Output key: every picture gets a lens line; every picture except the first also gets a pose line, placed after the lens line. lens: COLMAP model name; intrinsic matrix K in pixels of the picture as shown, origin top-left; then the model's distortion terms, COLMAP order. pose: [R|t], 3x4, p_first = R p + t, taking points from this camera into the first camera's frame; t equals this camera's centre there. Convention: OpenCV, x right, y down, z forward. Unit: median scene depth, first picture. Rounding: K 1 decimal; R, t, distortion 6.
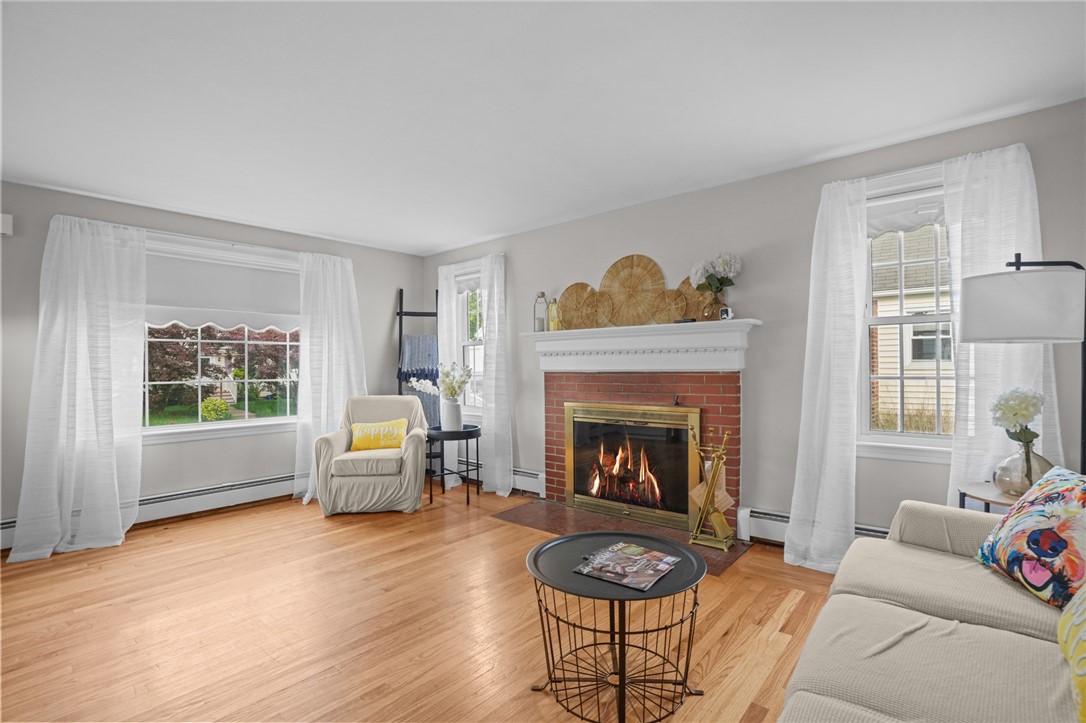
lens RADIAL K [[503.1, 0, 536.8], [0, 503.1, 367.0], [0, 0, 1]] dist [-0.025235, 0.005295]
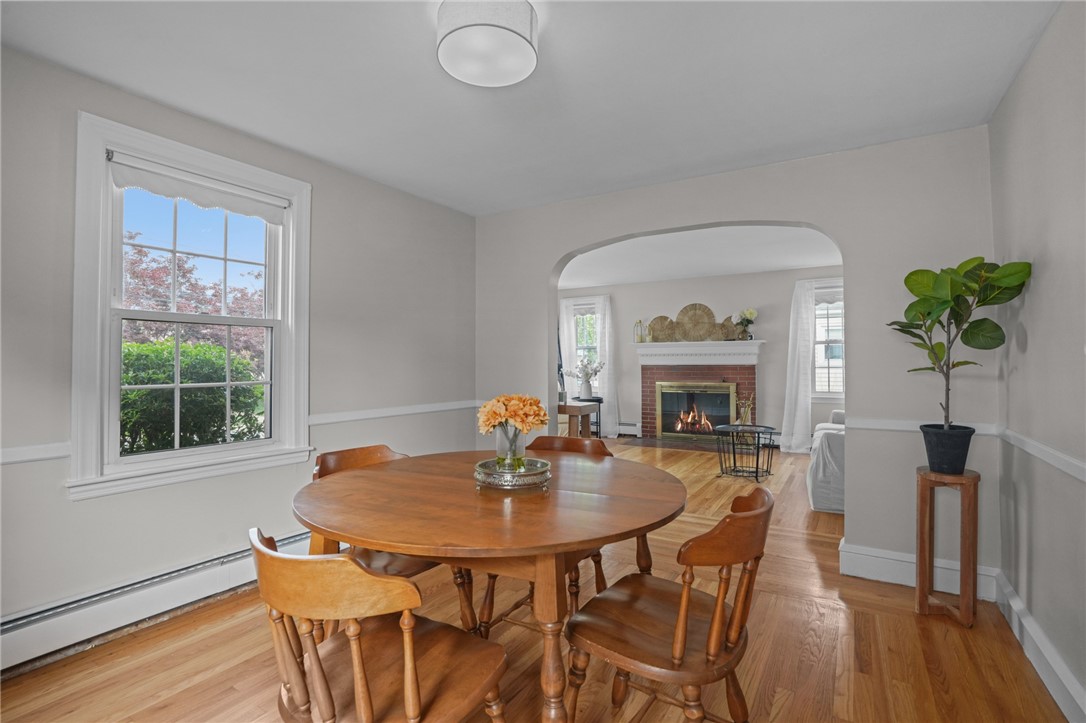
lens RADIAL K [[503.1, 0, 546.4], [0, 503.1, 354.3], [0, 0, 1]] dist [-0.025235, 0.005295]
pose [[0.987327, 0.005161, 0.158614, -0.666621], [-0.002120, 0.999811, -0.019333, 0.006423], [-0.158684, 0.018752, 0.987151, -0.777864]]
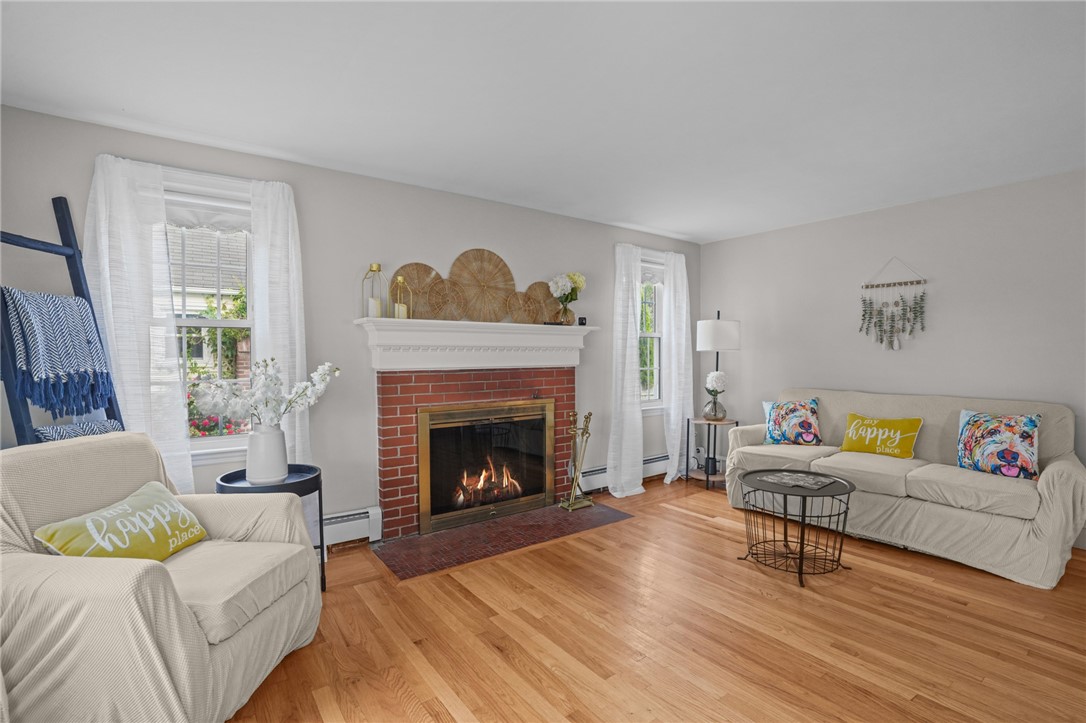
lens RADIAL K [[503.1, 0, 541.0], [0, 503.1, 360.3], [0, 0, 1]] dist [-0.025235, 0.005295]
pose [[0.233285, 0.001174, 0.972408, -0.734904], [0.007045, 0.999971, -0.002897, -0.003144], [-0.972383, 0.007526, 0.233270, 0.663510]]
